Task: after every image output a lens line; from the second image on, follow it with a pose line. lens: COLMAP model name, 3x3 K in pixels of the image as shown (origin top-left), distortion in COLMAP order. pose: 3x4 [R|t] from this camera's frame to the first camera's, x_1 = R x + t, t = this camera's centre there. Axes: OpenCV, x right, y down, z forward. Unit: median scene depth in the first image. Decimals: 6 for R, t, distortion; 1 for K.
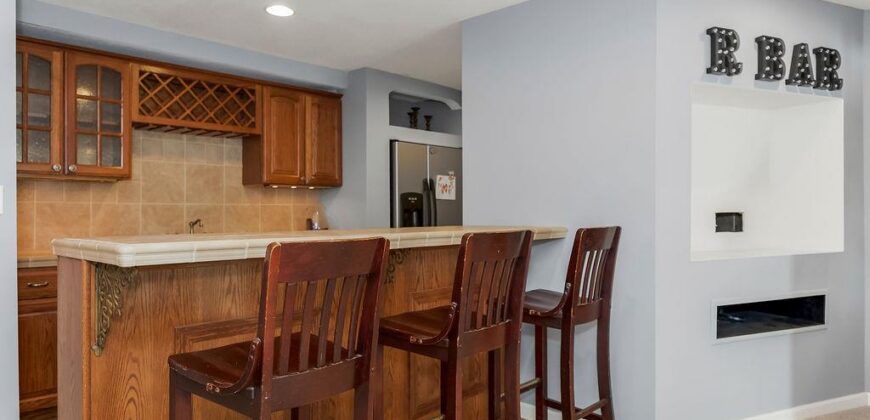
lens RADIAL K [[577.8, 0, 433.9], [0, 577.8, 209.2], [0, 0, 1]] dist [0.002799, 0.000245]
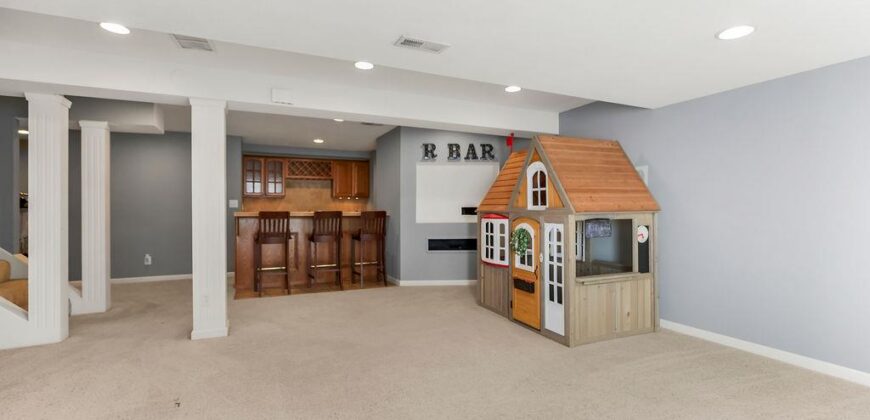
lens RADIAL K [[394.4, 0, 435.8], [0, 394.4, 208.6], [0, 0, 1]] dist [-0.001483, -0.000018]
pose [[0.927721, -0.000531, -0.373274, 0.858461], [0.002266, 0.999989, 0.004211, 0.003672], [0.373268, -0.004752, 0.927712, -0.555402]]
